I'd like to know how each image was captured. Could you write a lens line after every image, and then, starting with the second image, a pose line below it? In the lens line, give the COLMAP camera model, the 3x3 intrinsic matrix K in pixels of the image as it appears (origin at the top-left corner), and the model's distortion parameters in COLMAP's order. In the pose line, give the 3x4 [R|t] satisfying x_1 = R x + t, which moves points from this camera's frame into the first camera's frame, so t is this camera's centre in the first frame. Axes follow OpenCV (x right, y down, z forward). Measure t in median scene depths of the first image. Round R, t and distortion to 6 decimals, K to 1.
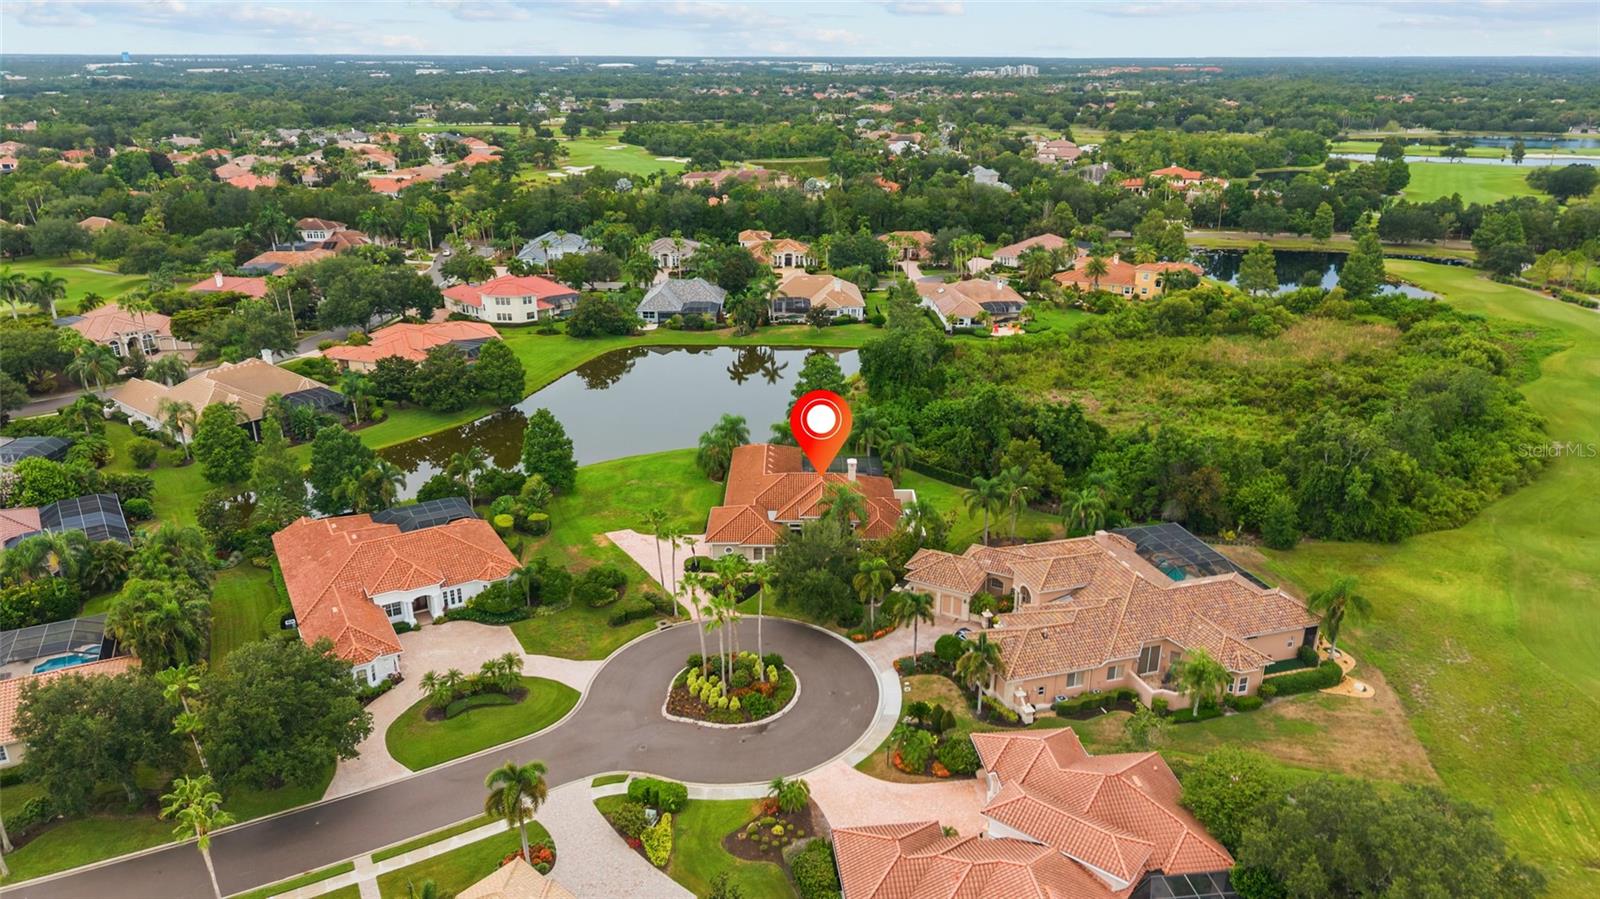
lens RADIAL K [[1086.7, 0, 801.0], [0, 1086.7, 446.9], [0, 0, 1]] dist [-0.004112, -0.007291]
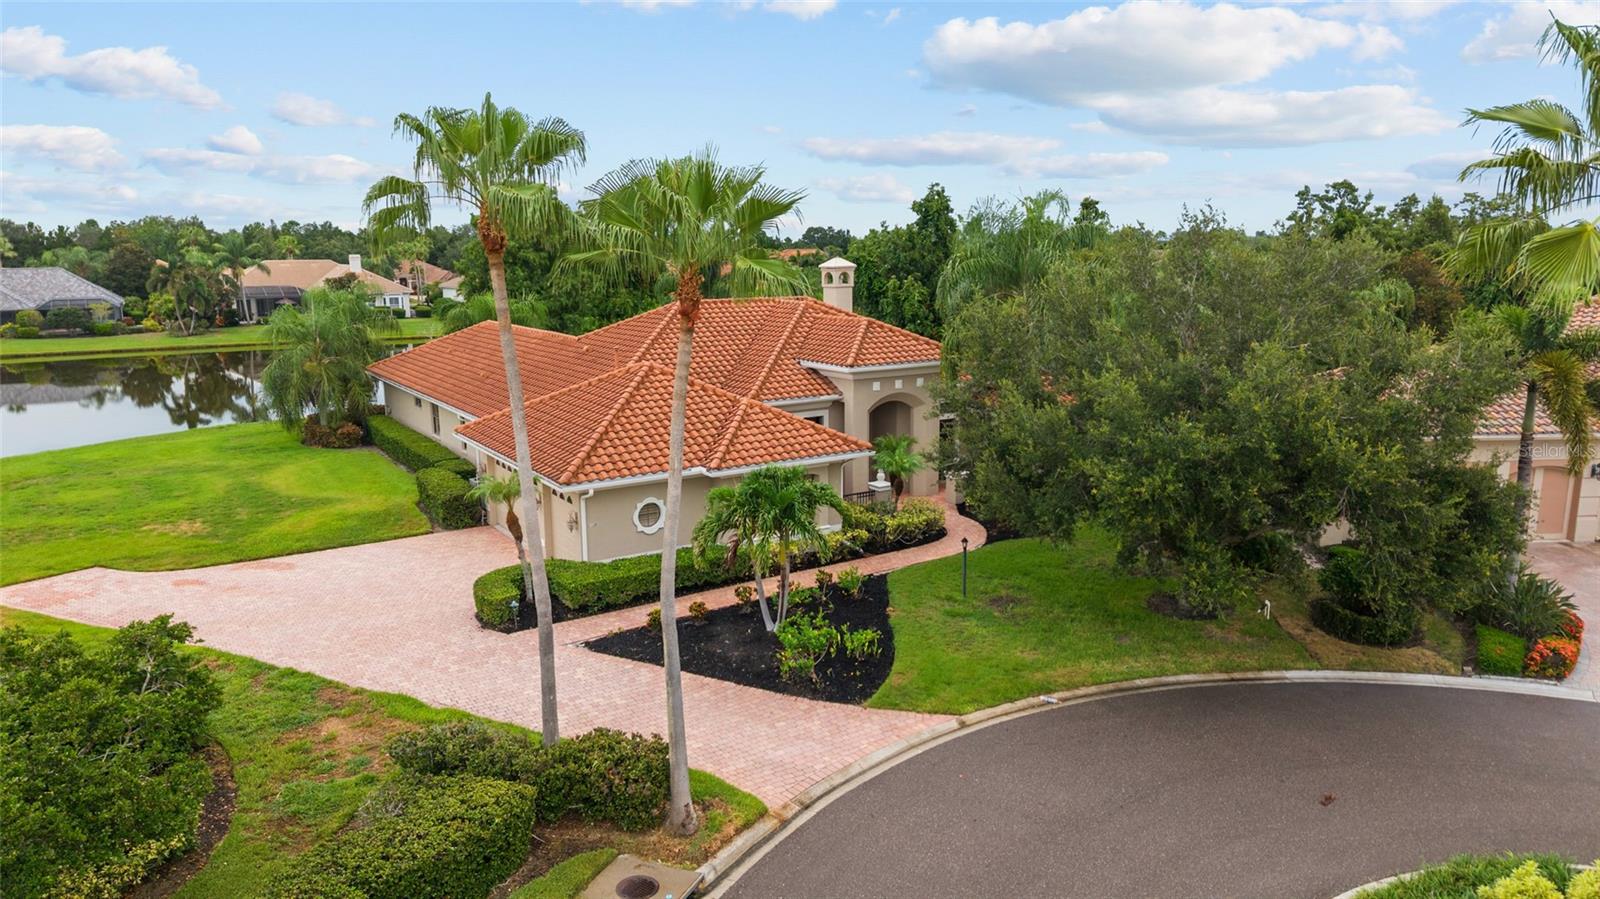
lens RADIAL K [[1086.7, 0, 805.7], [0, 1086.7, 456.8], [0, 0, 1]] dist [-0.004112, -0.007291]
pose [[0.836432, -0.110683, 0.536778, -0.089731], [0.195914, 0.975067, -0.104225, 0.062509], [-0.511858, 0.192339, 0.837262, 0.426925]]
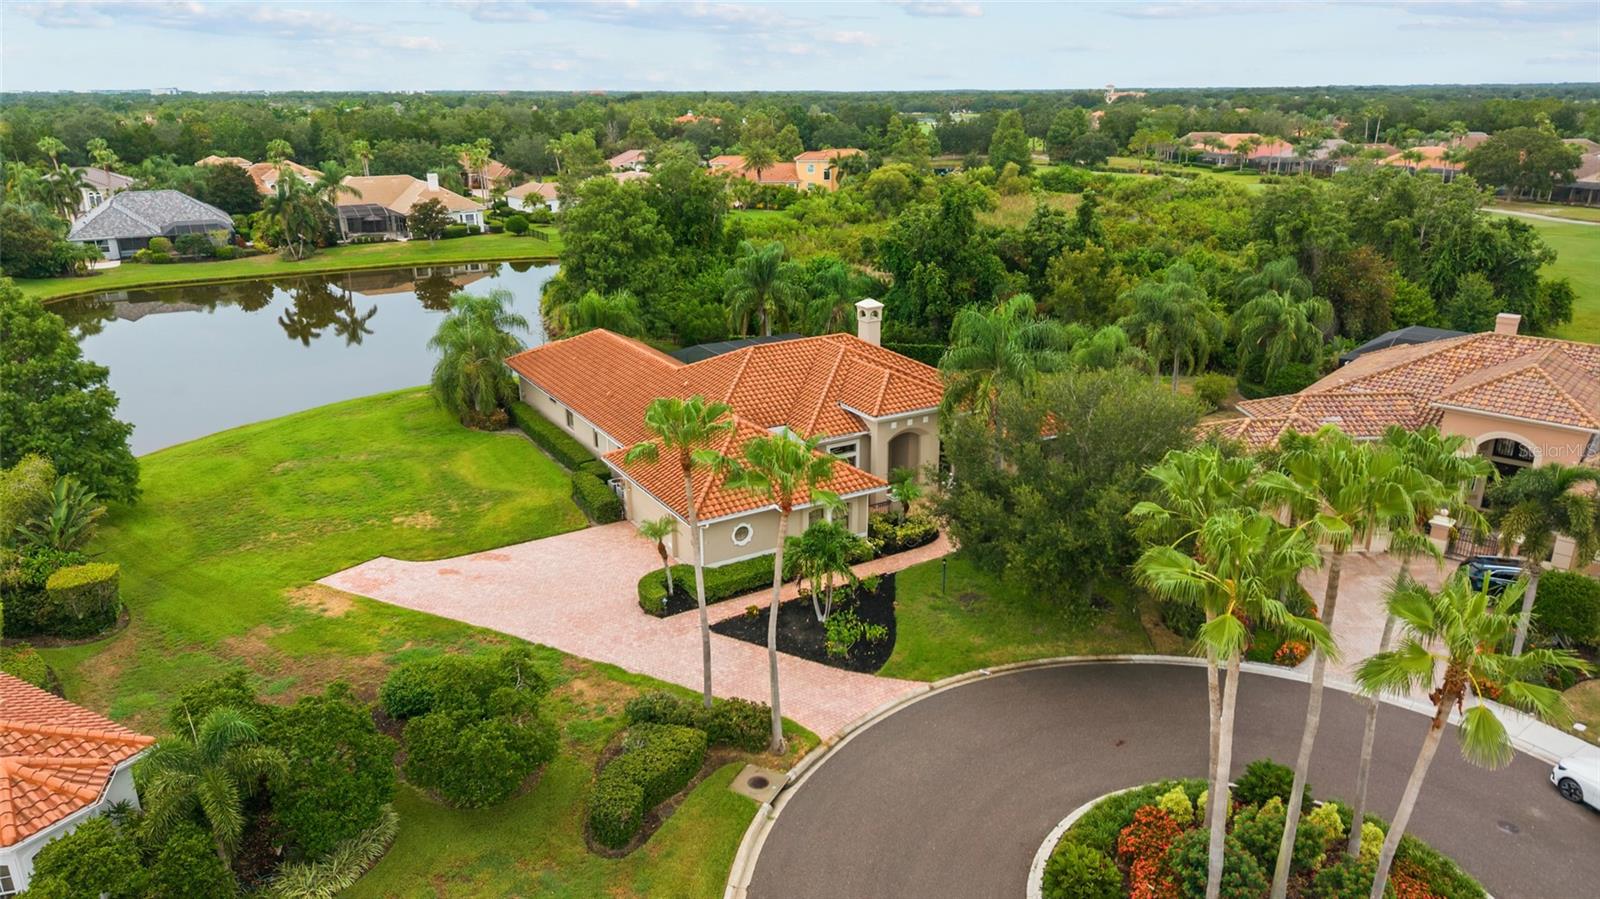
lens RADIAL K [[1086.7, 0, 804.7], [0, 1086.7, 453.7], [0, 0, 1]] dist [-0.004112, -0.007291]
pose [[0.855204, -0.168039, 0.490295, -0.122259], [0.181326, 0.983205, 0.020693, 0.035490], [-0.485538, 0.071207, 0.871311, 0.365318]]
